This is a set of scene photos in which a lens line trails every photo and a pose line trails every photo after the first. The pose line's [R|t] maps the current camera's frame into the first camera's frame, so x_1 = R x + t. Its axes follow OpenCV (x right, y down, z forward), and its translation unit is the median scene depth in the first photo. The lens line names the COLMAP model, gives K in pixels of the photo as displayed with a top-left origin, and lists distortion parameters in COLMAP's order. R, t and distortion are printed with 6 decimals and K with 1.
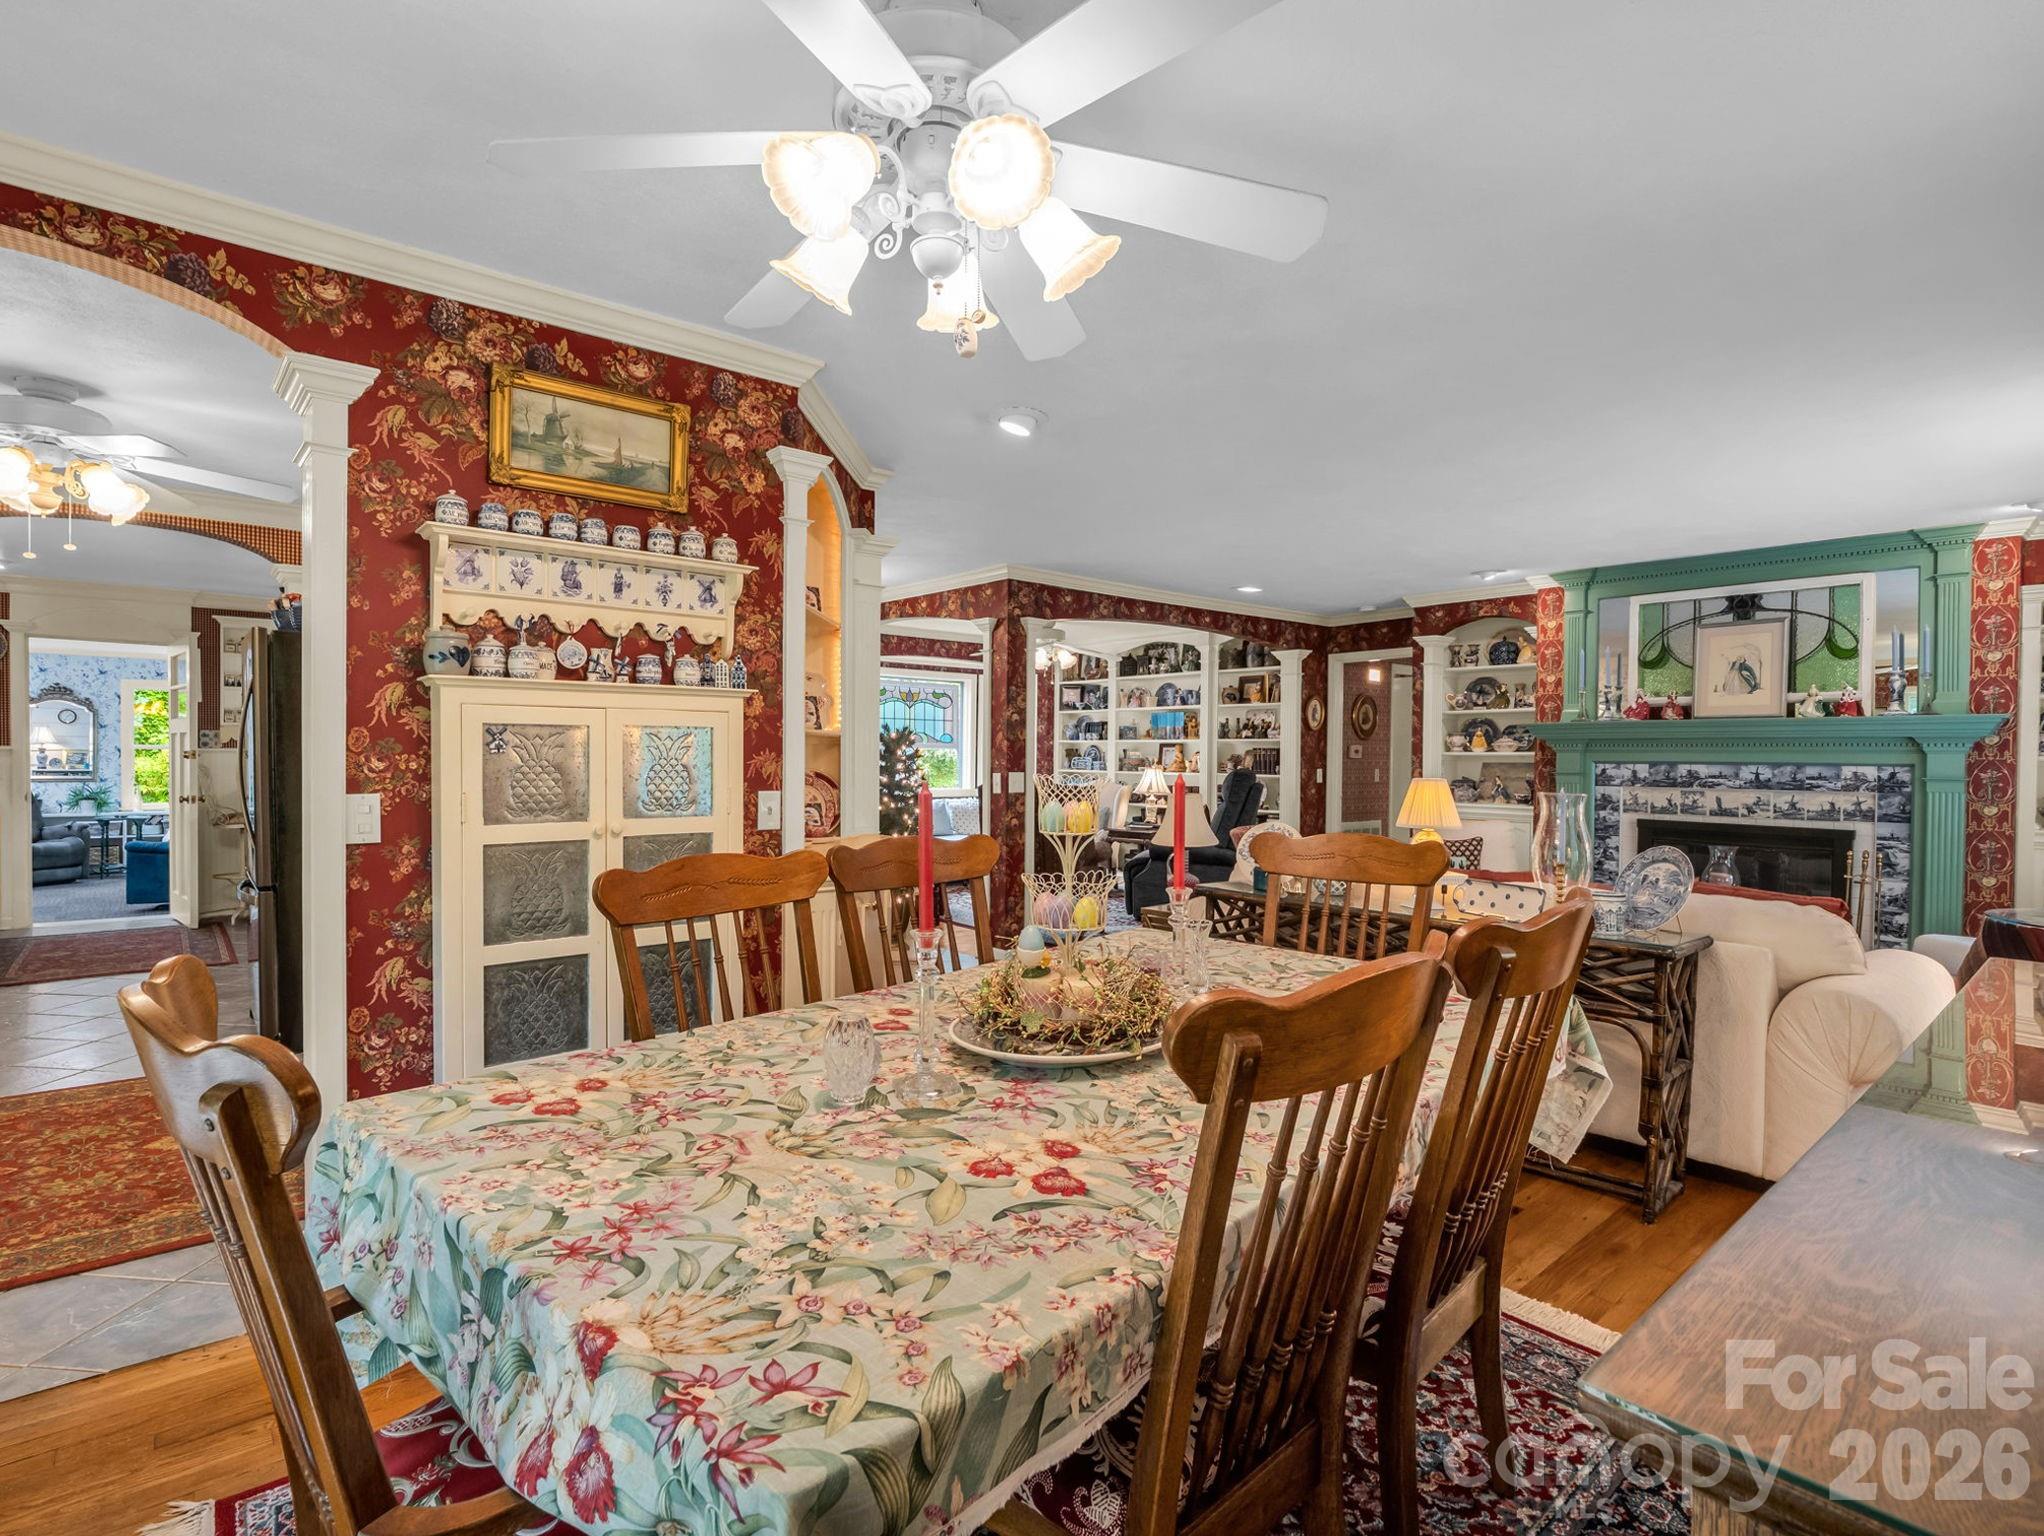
lens RADIAL K [[1000.6, 0, 1017.7], [0, 1000.6, 768.8], [0, 0, 1]] dist [-0.020985, 0.002745]
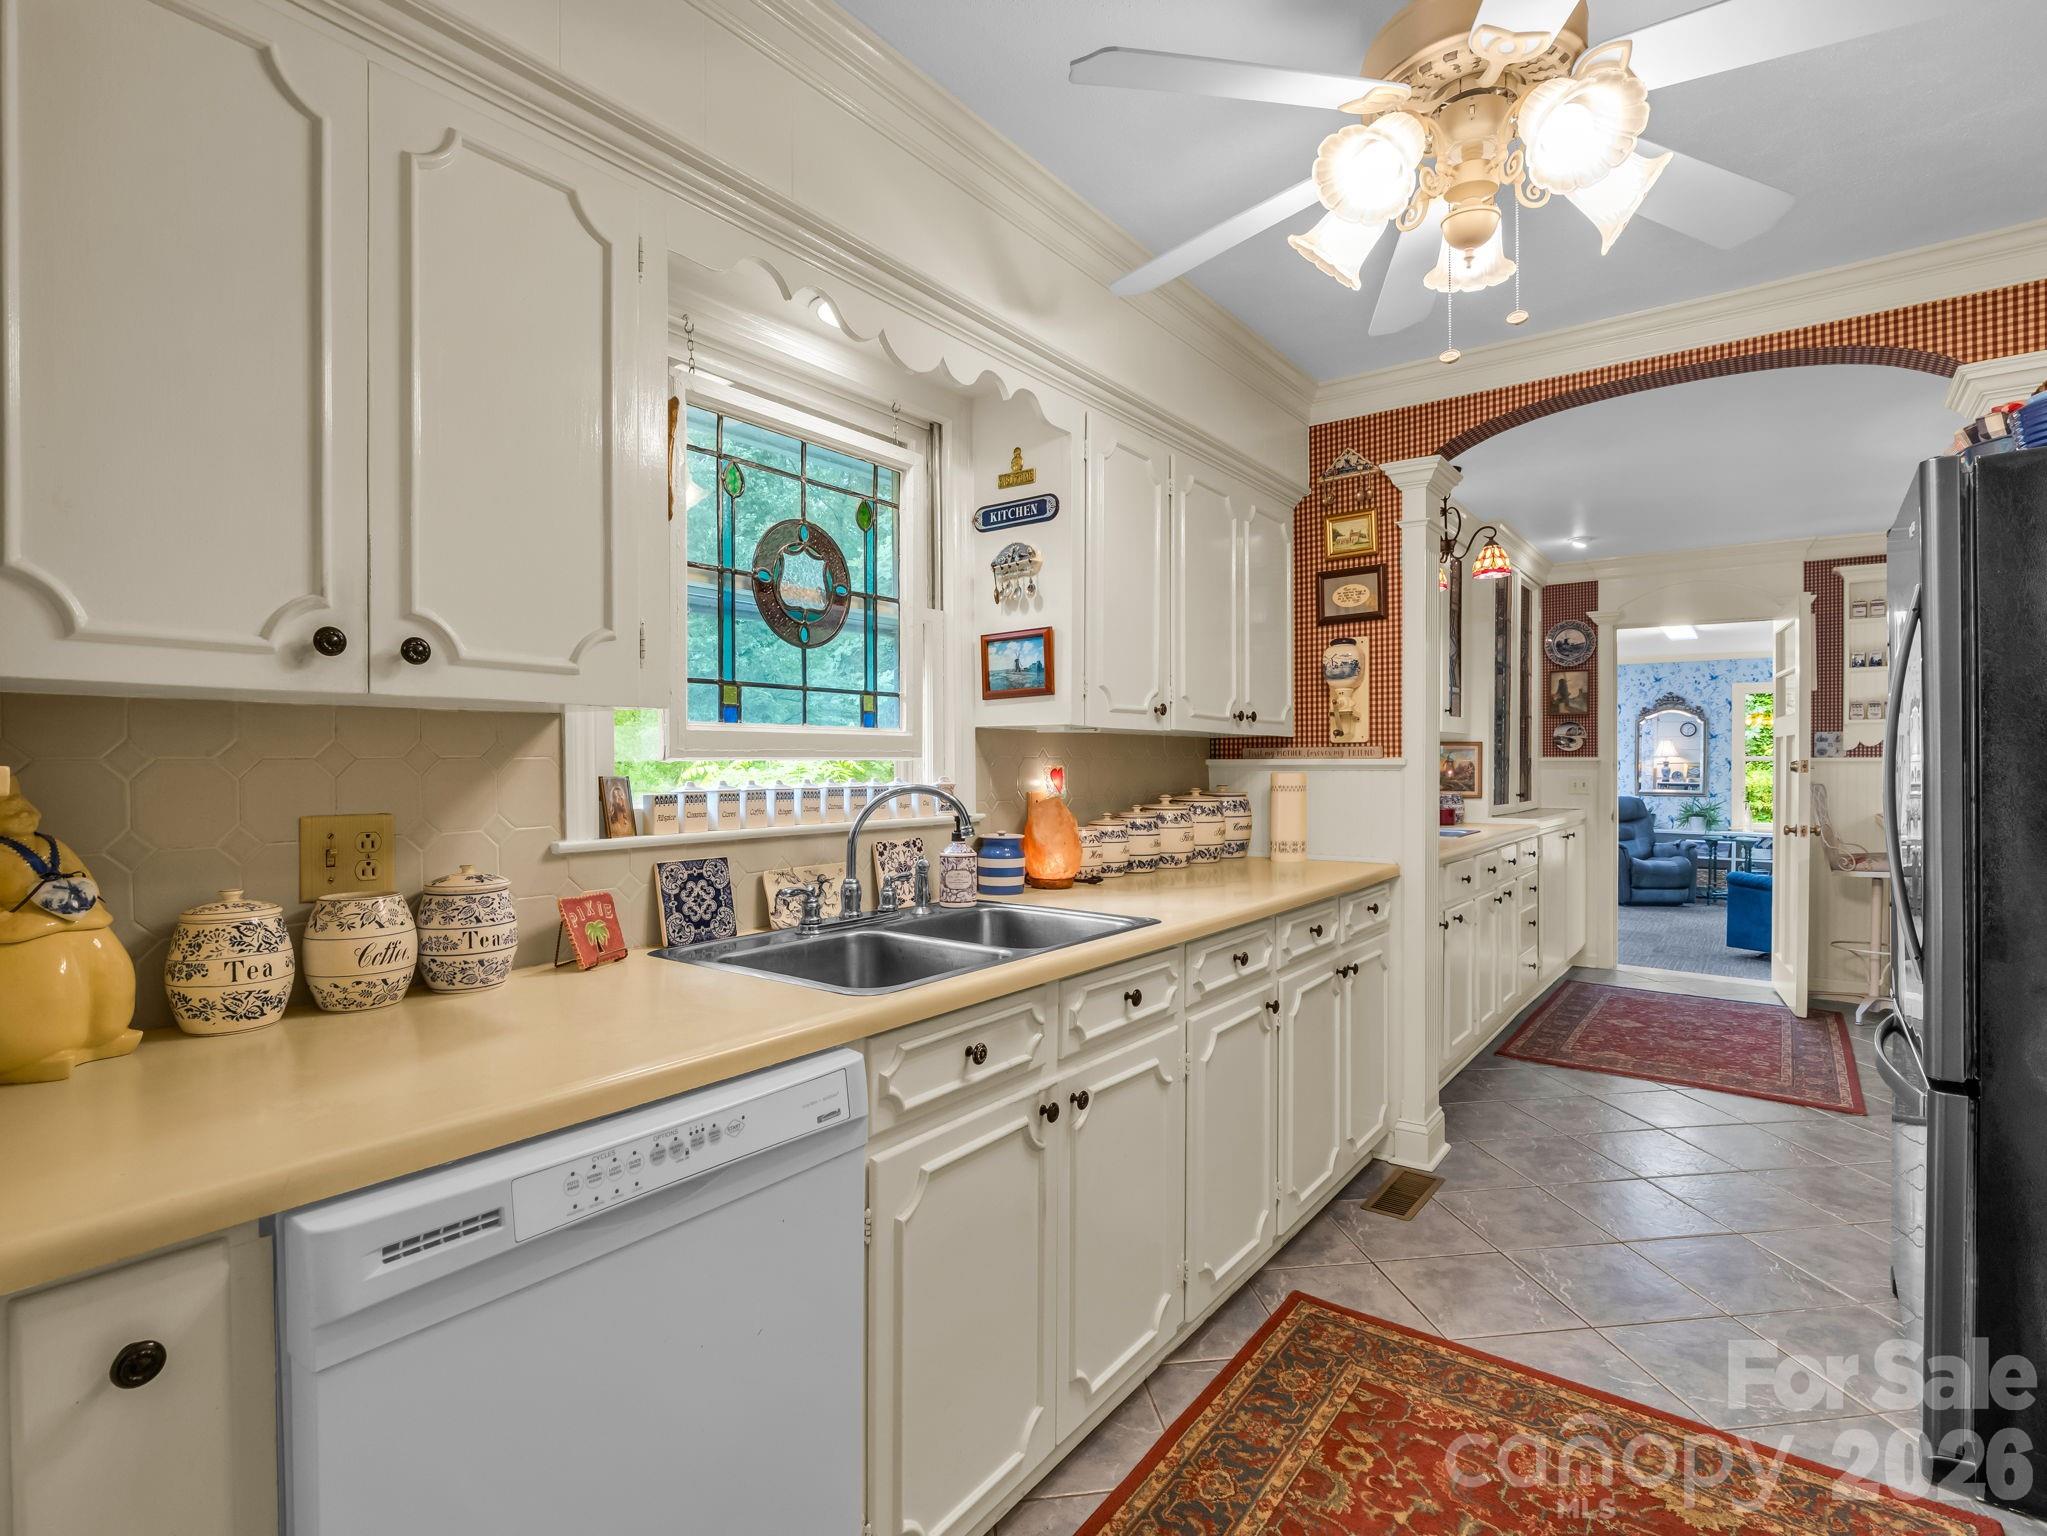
lens RADIAL K [[1014.6, 0, 1022.3], [0, 1014.6, 769.8], [0, 0, 1]] dist [-0.013401, 0.001232]
pose [[0.205660, 0.000827, -0.978623, -0.153747], [-0.013174, 0.999911, -0.001923, -0.002096], [0.978535, 0.013288, 0.205653, 0.190685]]
